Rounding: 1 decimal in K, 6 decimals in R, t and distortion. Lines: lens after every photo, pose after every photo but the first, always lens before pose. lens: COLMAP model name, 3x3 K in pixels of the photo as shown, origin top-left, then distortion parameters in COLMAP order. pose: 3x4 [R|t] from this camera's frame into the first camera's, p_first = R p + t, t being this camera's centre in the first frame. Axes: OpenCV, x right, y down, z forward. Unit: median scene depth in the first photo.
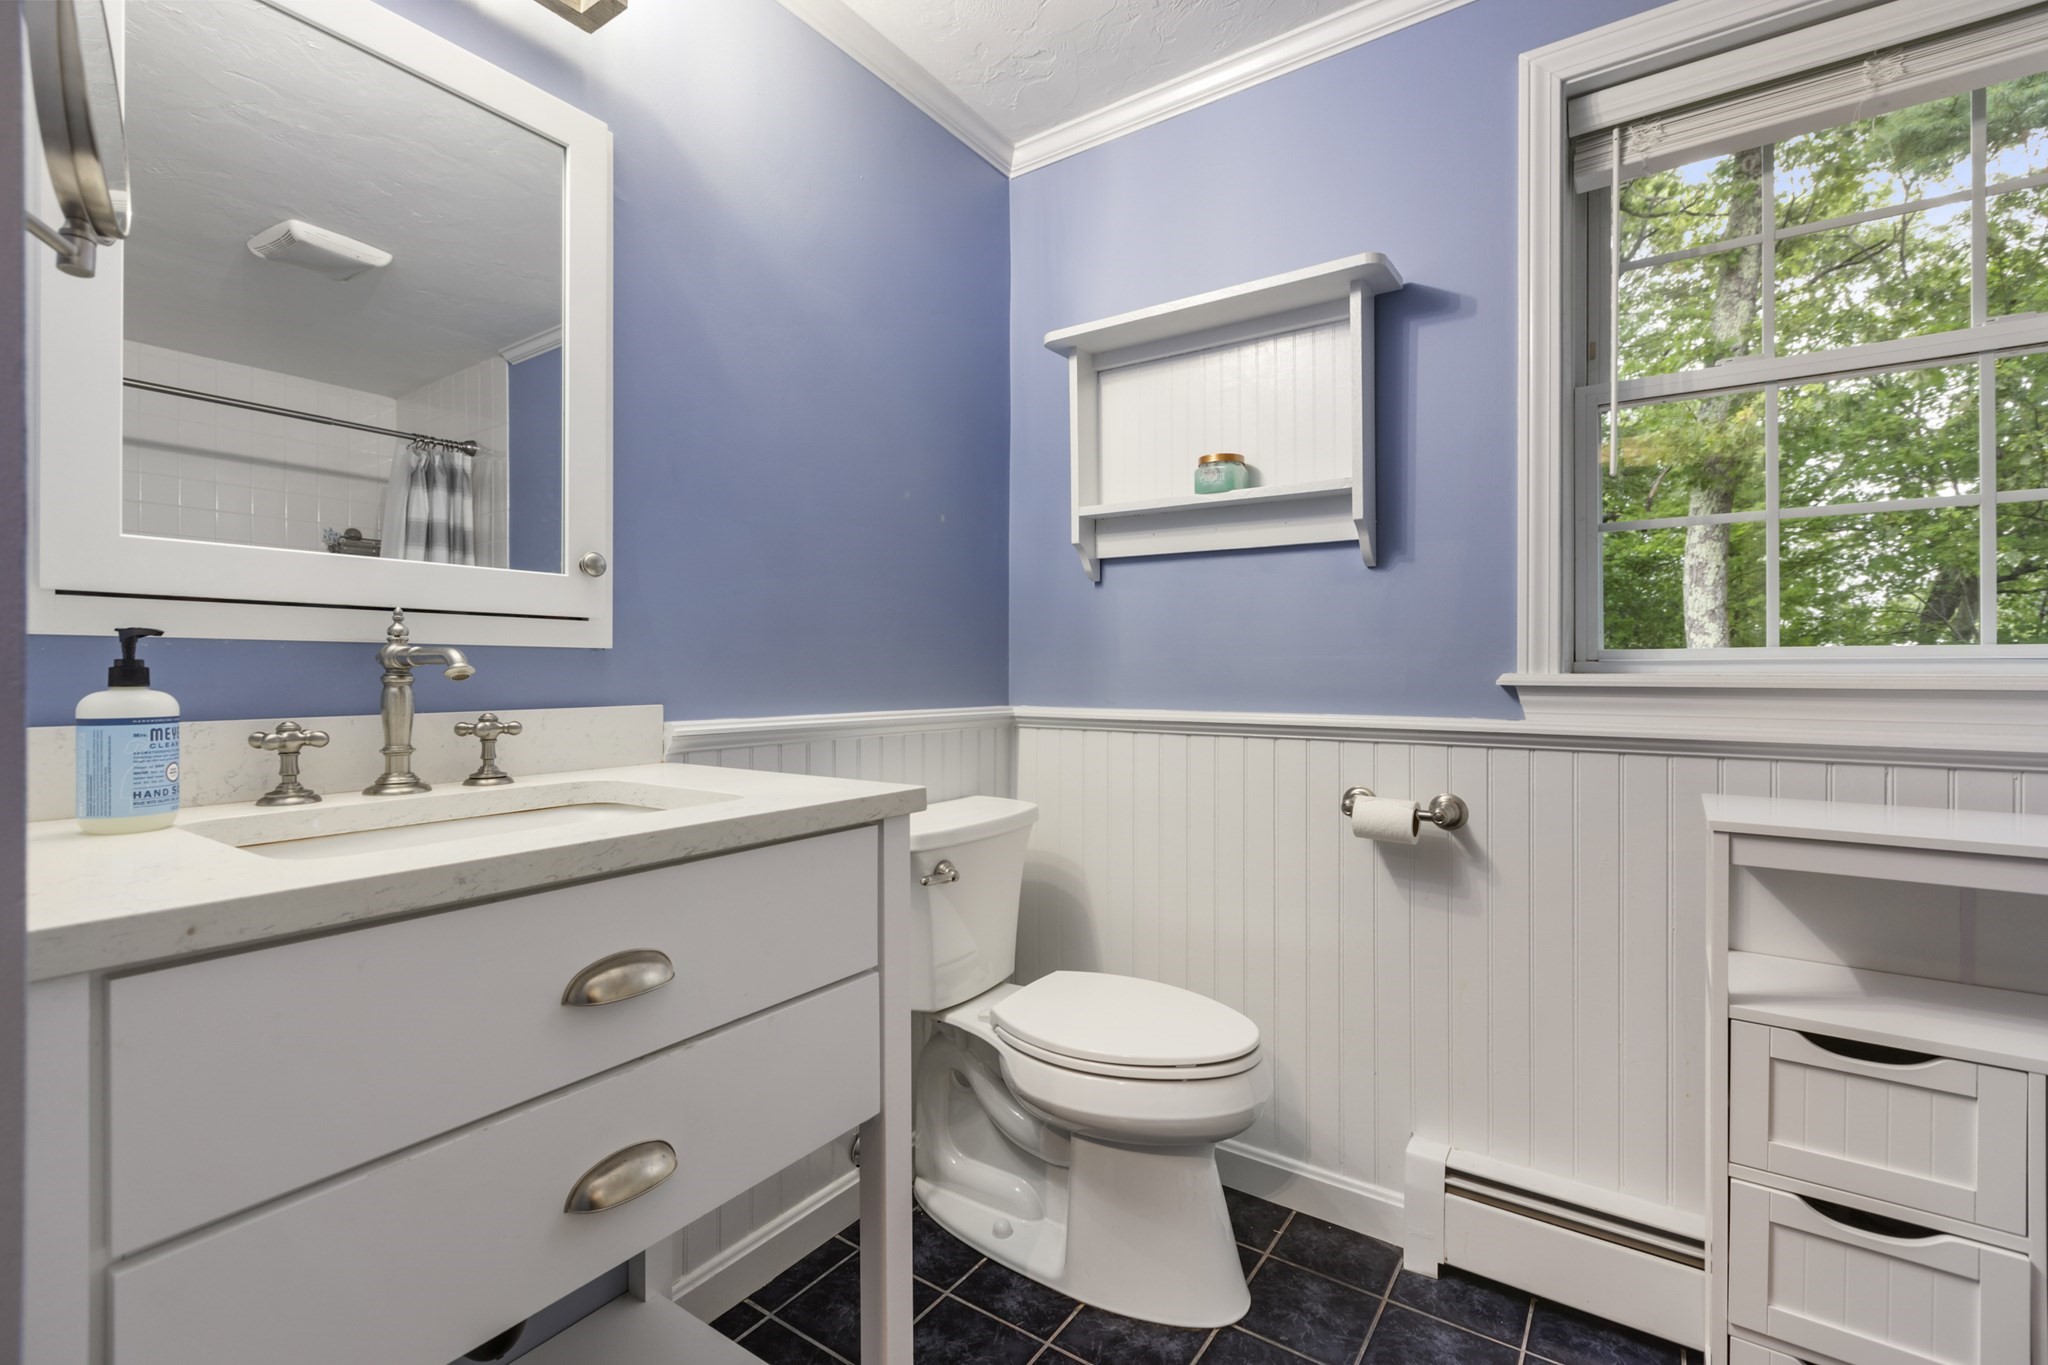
lens RADIAL K [[922.1, 0, 1015.5], [0, 922.1, 668.7], [0, 0, 1]] dist [0.000488, -0.000345]
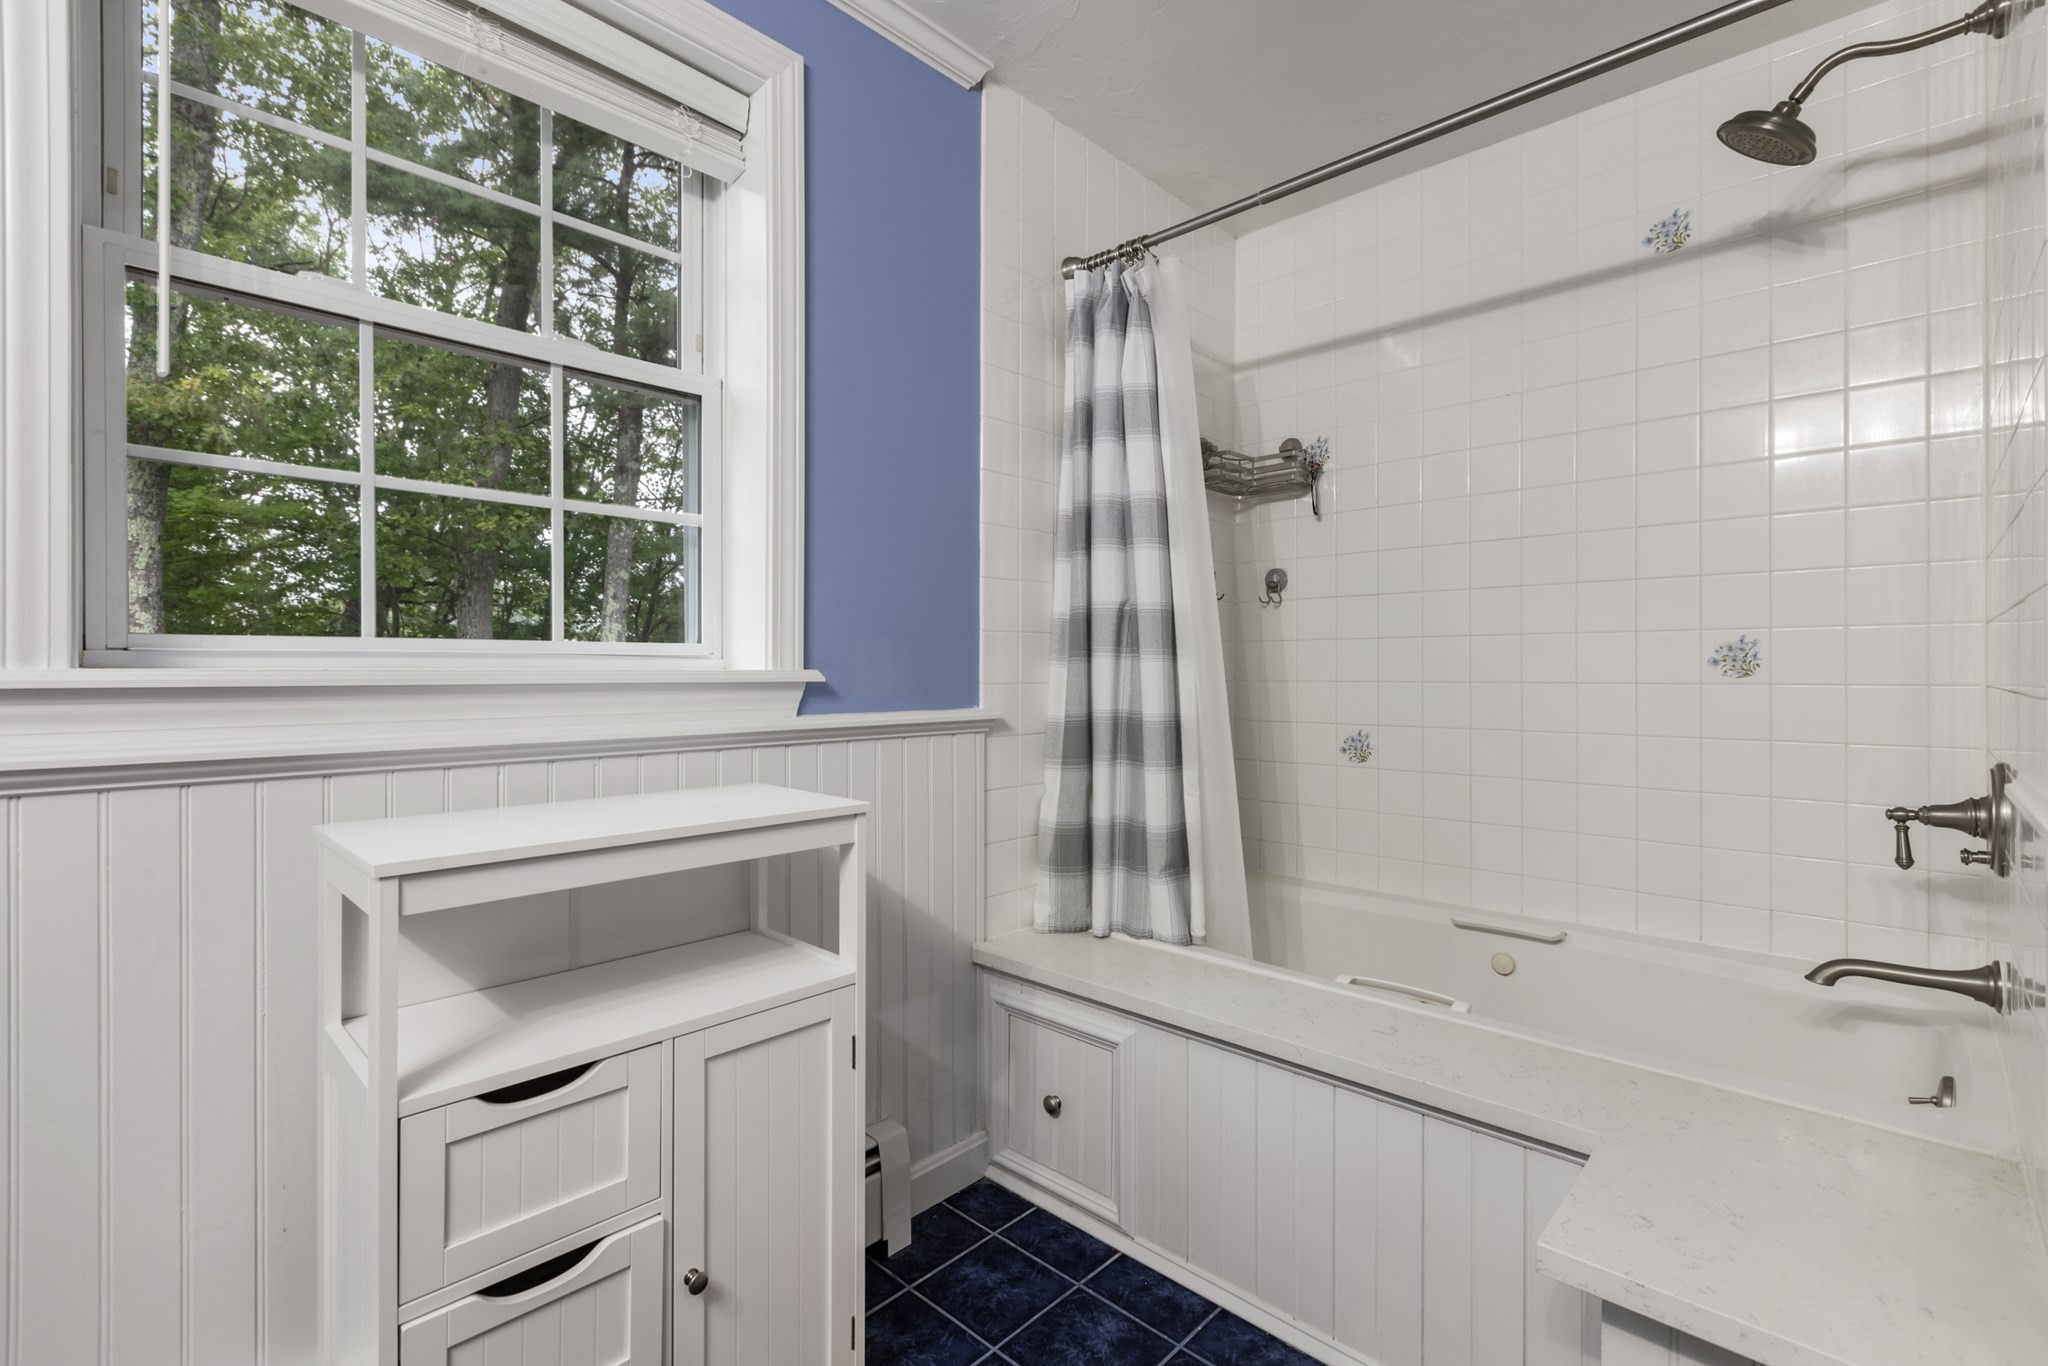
lens RADIAL K [[922.1, 0, 1015.5], [0, 922.1, 669.2], [0, 0, 1]] dist [0.000488, -0.000345]
pose [[0.148974, -0.000689, 0.988841, 0.074966], [-0.003419, 0.999993, 0.001212, 0.003210], [-0.988835, -0.003561, 0.148971, 0.303343]]
